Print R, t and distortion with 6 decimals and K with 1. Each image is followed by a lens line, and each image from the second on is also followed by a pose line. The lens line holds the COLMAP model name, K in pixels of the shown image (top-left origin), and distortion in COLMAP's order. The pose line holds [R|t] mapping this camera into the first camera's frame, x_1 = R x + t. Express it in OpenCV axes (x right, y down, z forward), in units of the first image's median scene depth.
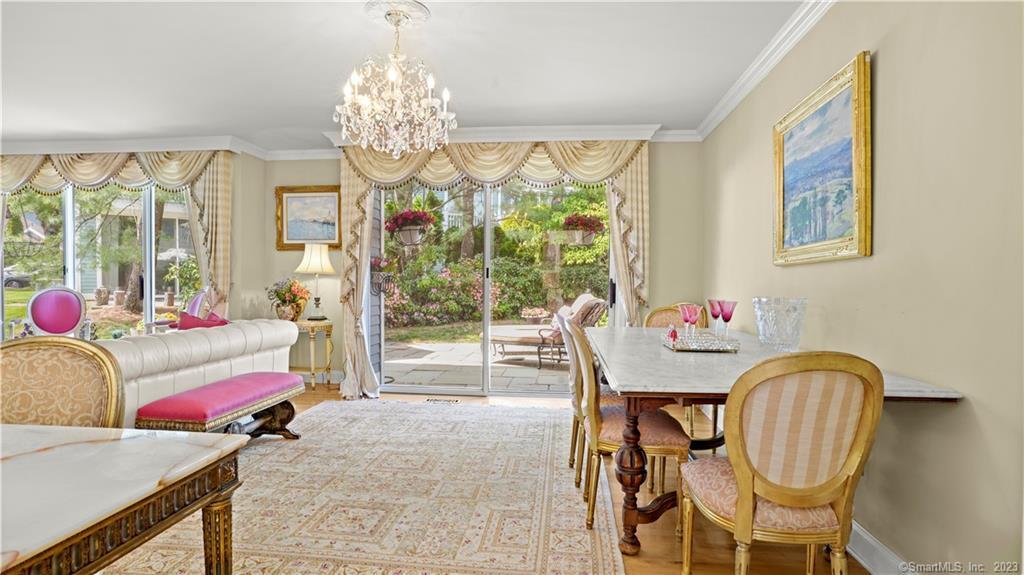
lens RADIAL K [[596.0, 0, 506.3], [0, 596.0, 289.4], [0, 0, 1]] dist [-0.025991, 0.009703]
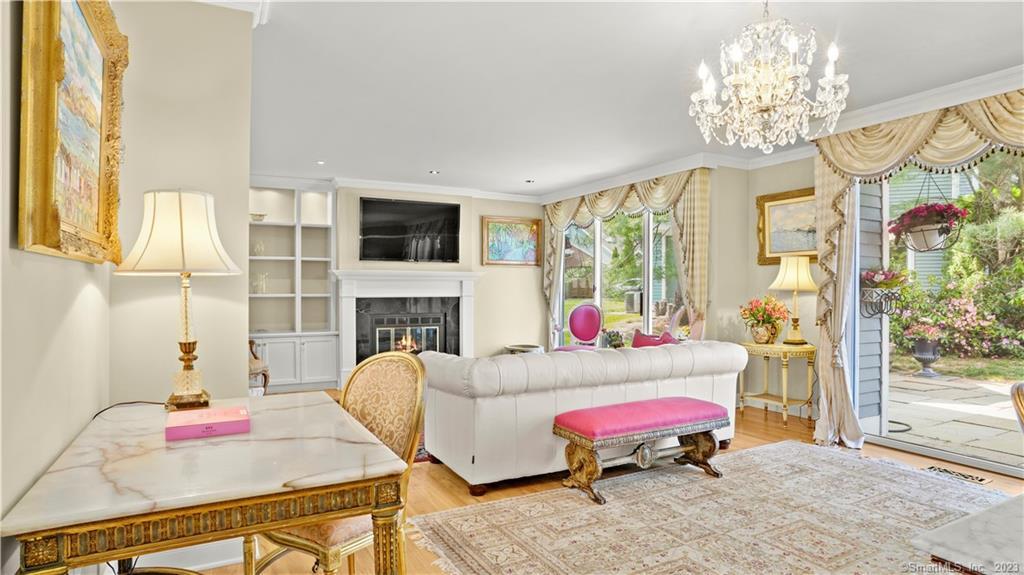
lens RADIAL K [[596.0, 0, 512.3], [0, 596.0, 283.2], [0, 0, 1]] dist [-0.025991, 0.009703]
pose [[0.550971, -0.012816, -0.834426, 0.183555], [-0.004668, 0.999819, -0.018439, -0.020273], [0.834511, 0.014054, 0.550812, 0.184536]]
